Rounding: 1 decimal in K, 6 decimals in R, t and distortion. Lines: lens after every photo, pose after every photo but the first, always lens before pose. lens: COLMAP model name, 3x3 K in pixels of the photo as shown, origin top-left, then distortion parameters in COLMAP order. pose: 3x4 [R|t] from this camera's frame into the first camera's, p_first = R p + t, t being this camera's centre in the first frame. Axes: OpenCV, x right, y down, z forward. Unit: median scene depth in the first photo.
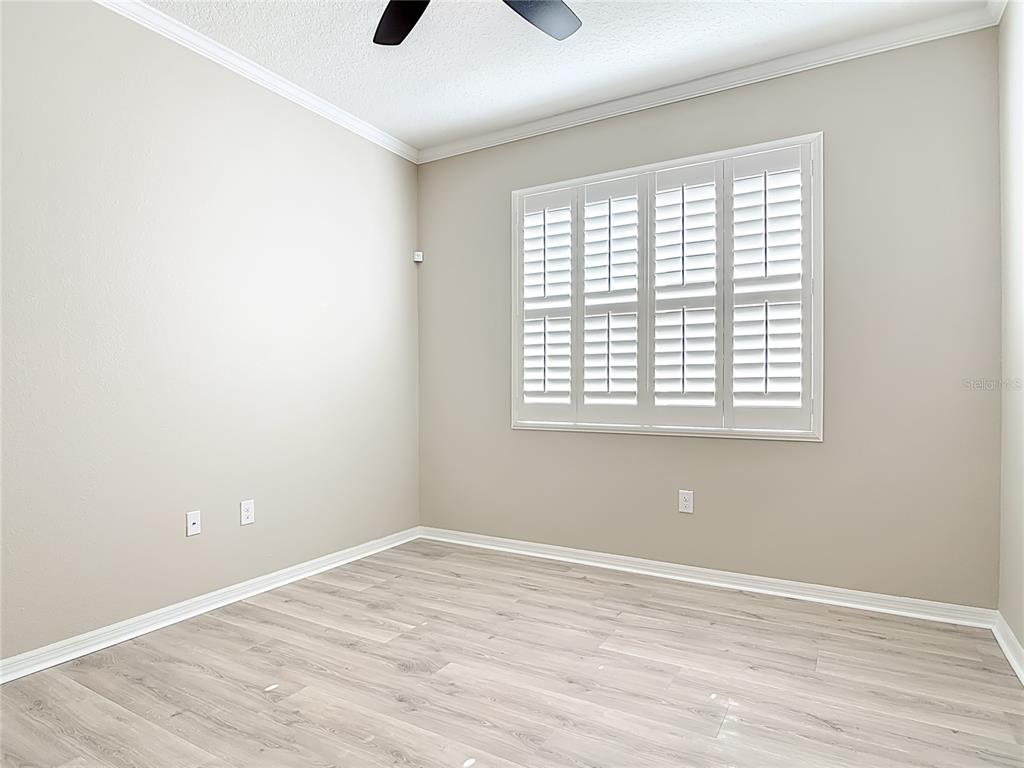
lens RADIAL K [[592.6, 0, 509.0], [0, 592.6, 385.8], [0, 0, 1]] dist [-0.004694, -0.003173]
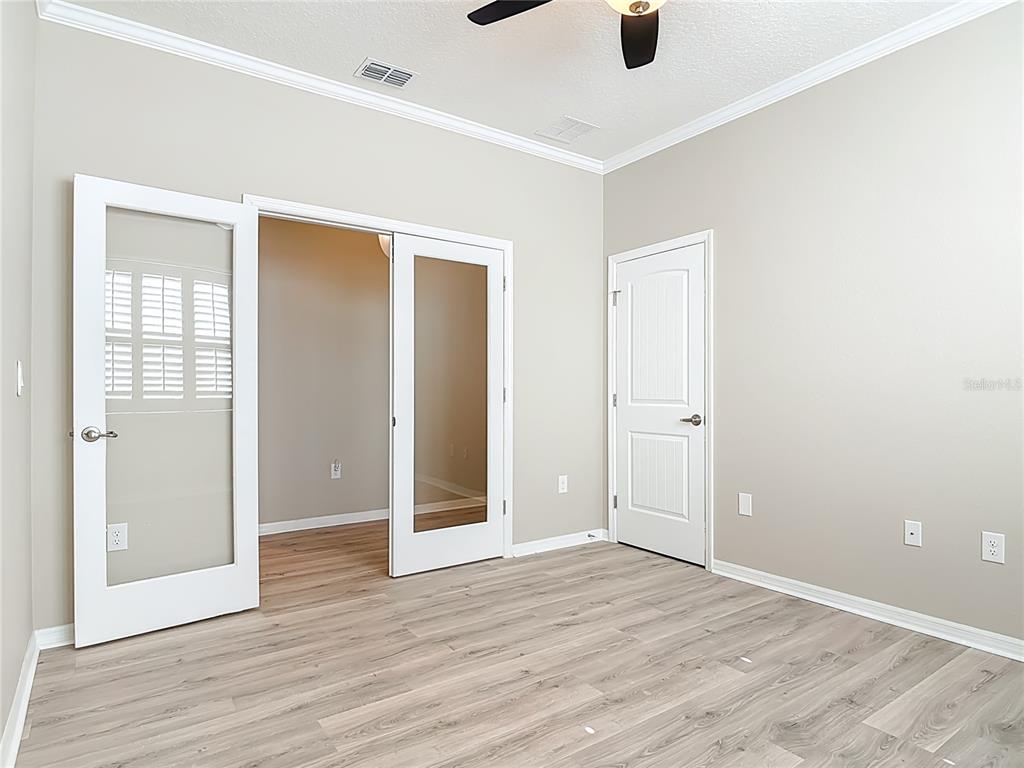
lens RADIAL K [[592.6, 0, 509.0], [0, 592.6, 385.8], [0, 0, 1]] dist [-0.004694, -0.003173]
pose [[-0.414164, -0.005963, -0.910183, 0.605493], [0.002507, 0.999967, -0.007692, -0.000474], [0.910199, -0.005467, -0.414136, 0.795990]]
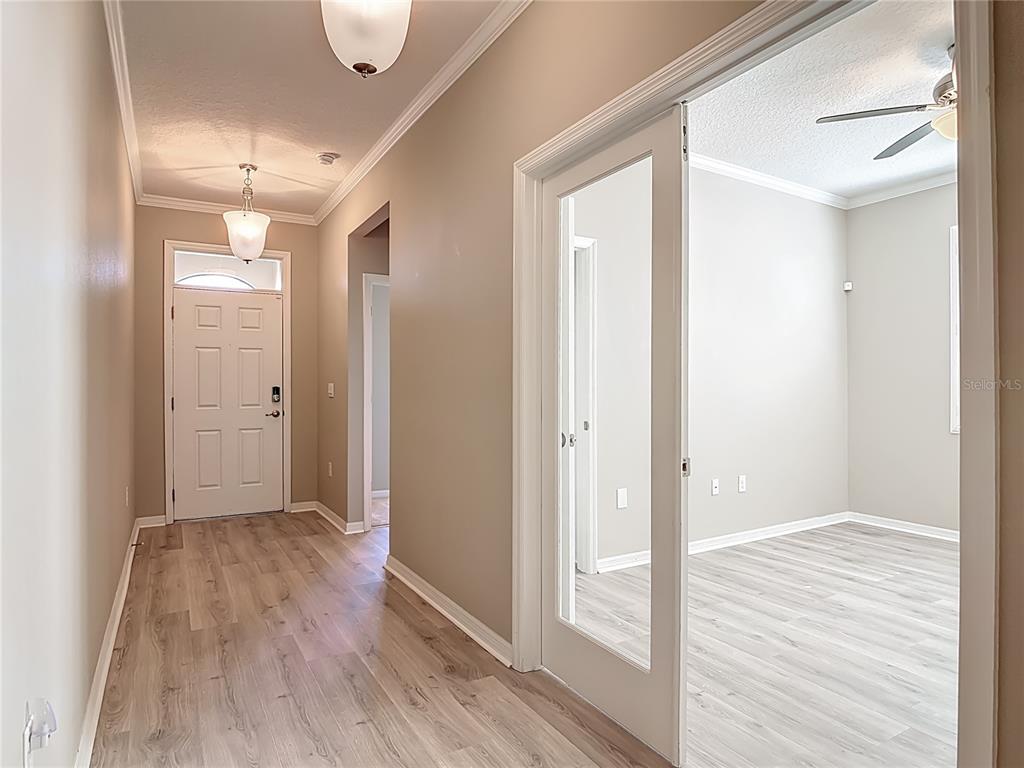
lens RADIAL K [[592.6, 0, 509.0], [0, 592.6, 385.8], [0, 0, 1]] dist [-0.004694, -0.003173]
pose [[0.873115, -0.004418, -0.487495, -0.252351], [0.004346, 0.999990, -0.001277, -0.026640], [0.487495, -0.001003, 0.873125, -0.569556]]
